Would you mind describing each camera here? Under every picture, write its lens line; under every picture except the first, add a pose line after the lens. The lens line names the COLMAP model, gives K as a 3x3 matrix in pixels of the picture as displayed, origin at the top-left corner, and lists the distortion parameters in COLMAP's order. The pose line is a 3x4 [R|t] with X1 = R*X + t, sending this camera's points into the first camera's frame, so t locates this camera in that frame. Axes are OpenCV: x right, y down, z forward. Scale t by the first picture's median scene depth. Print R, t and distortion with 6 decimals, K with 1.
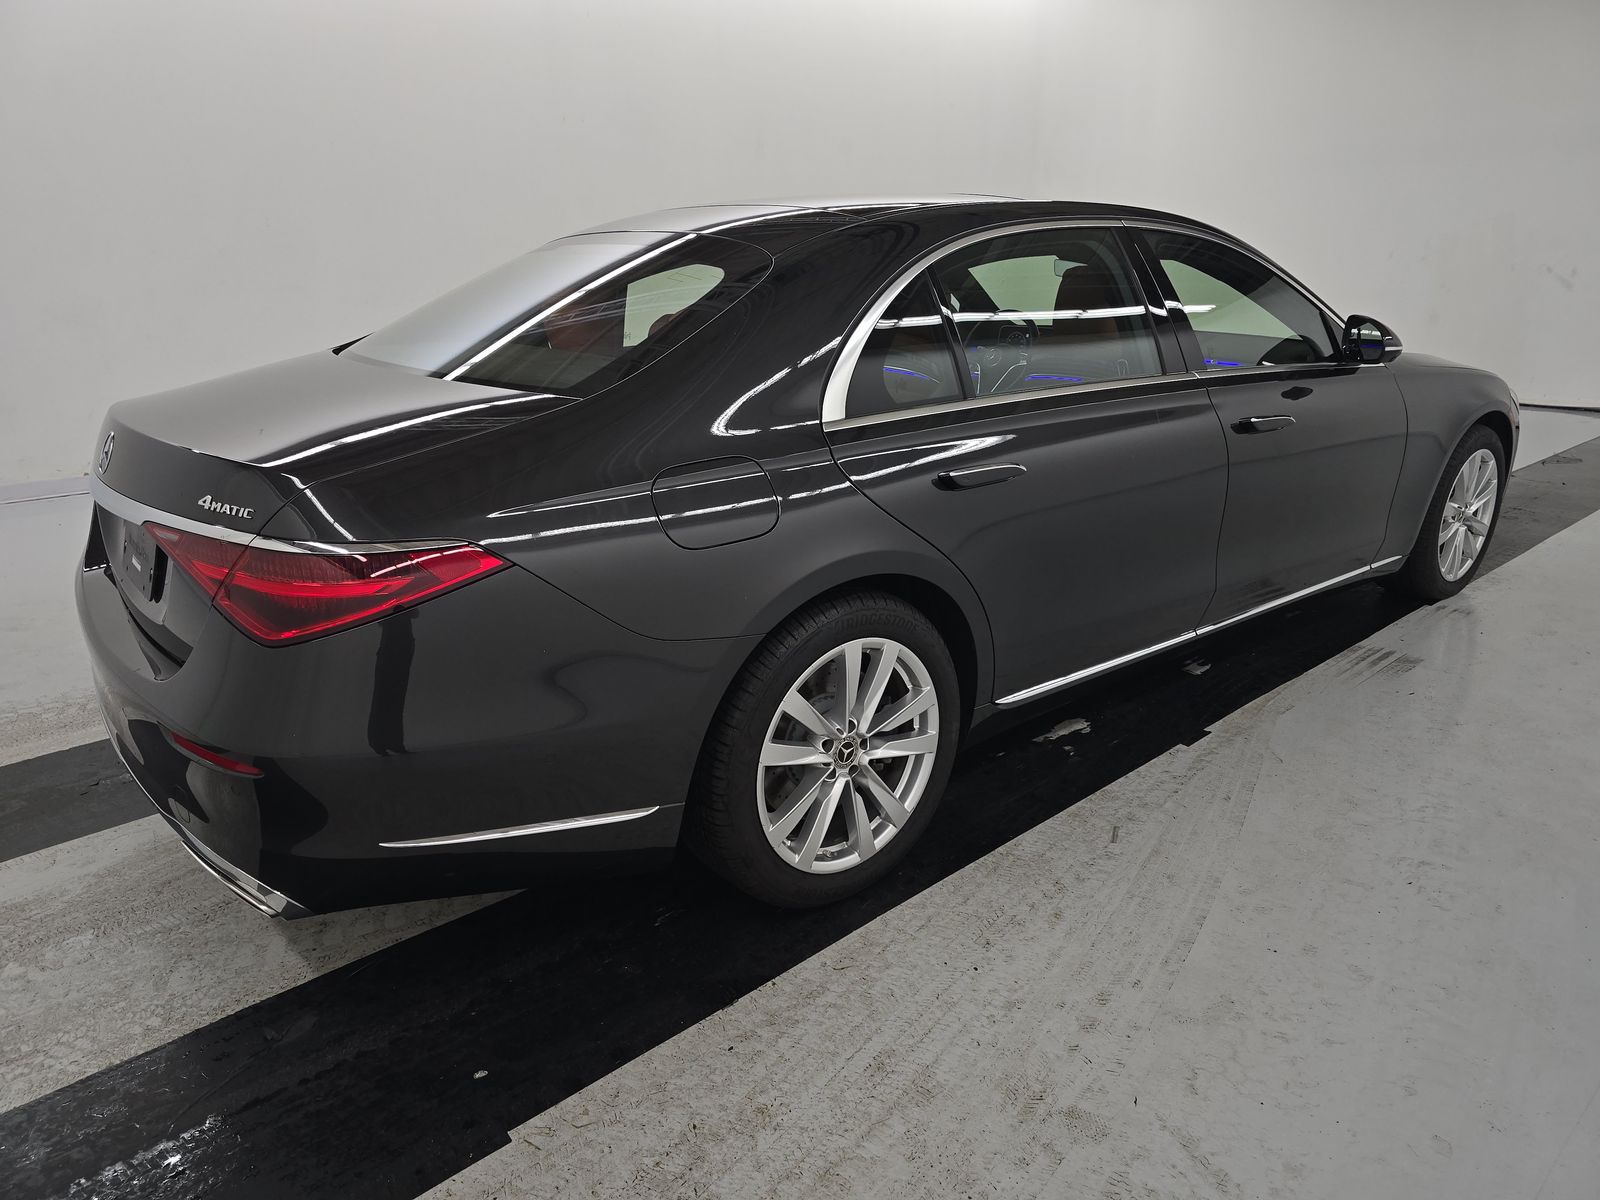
lens RADIAL K [[1131.4, 0, 803.6], [0, 1131.4, 594.5], [0, 0, 1]] dist [0.003819, -0.006187]
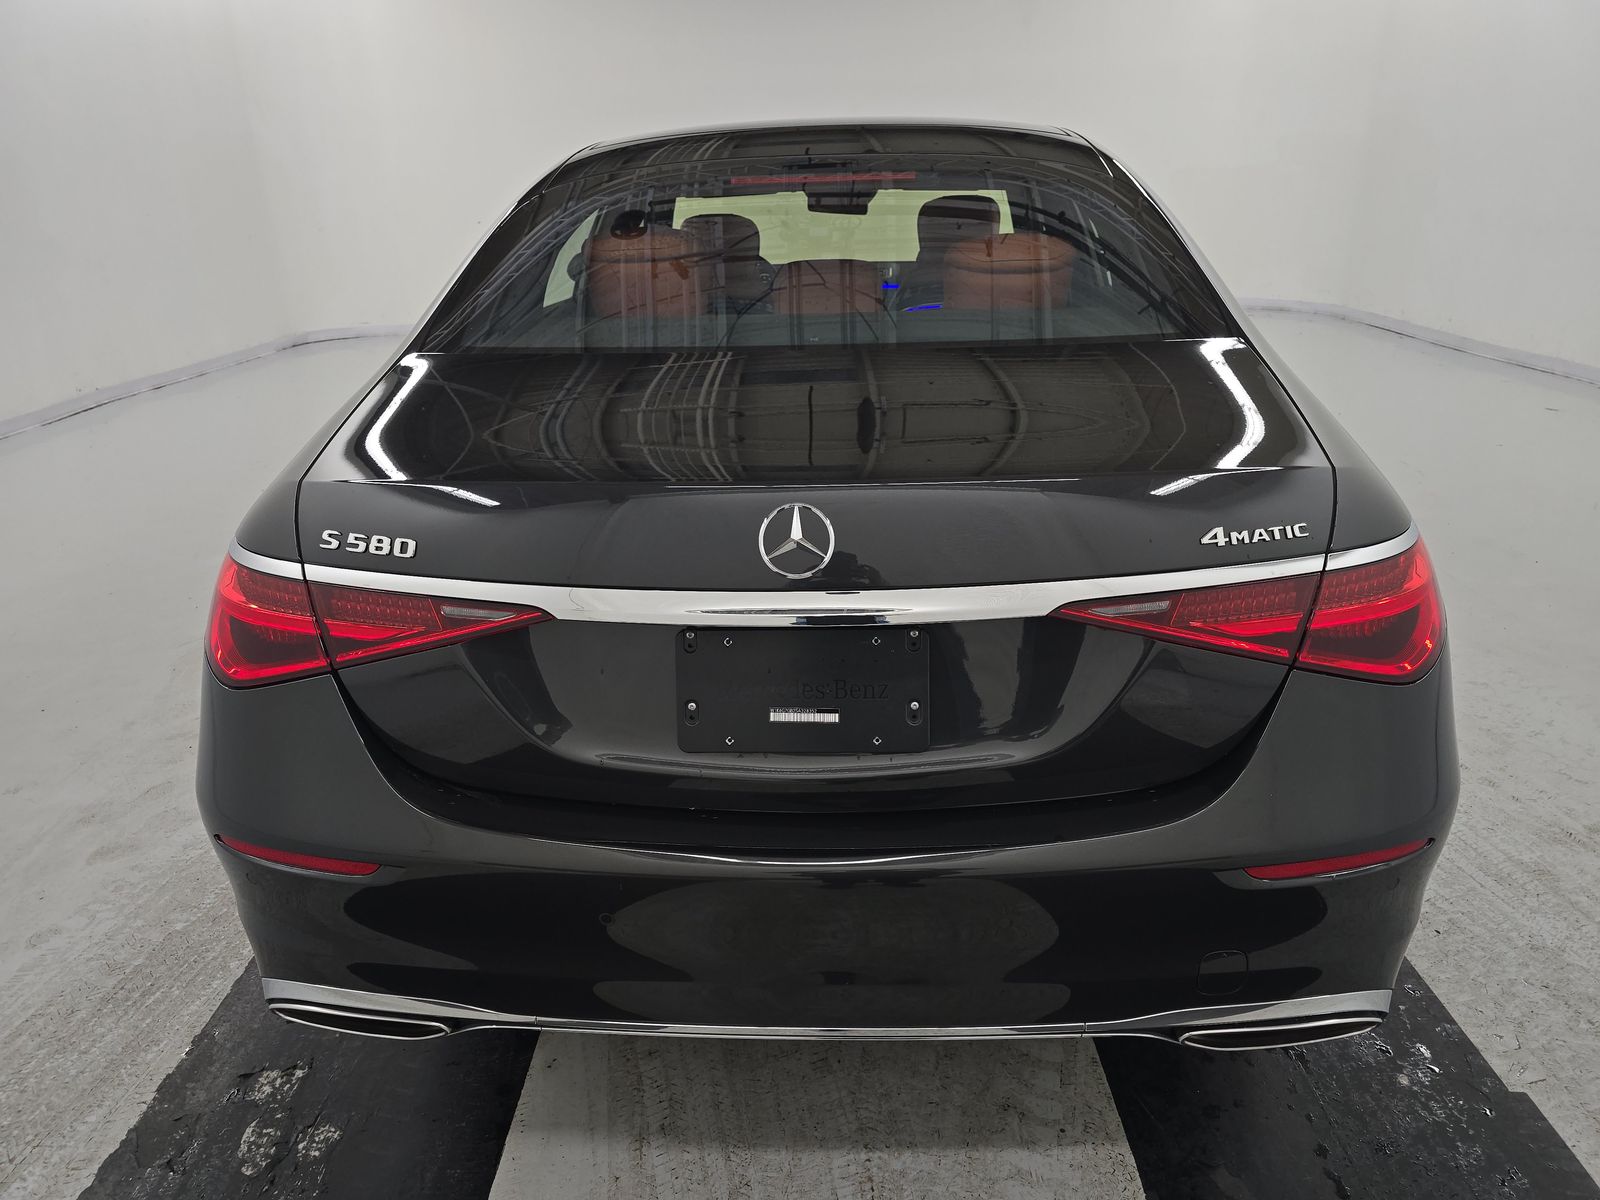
lens RADIAL K [[1131.4, 0, 803.6], [0, 1131.4, 594.5], [0, 0, 1]] dist [0.003819, -0.006187]
pose [[0.663802, -0.274241, 0.695815, -0.953111], [0.253362, 0.957794, 0.135790, -0.165246], [-0.703687, 0.086156, 0.705267, 0.558088]]
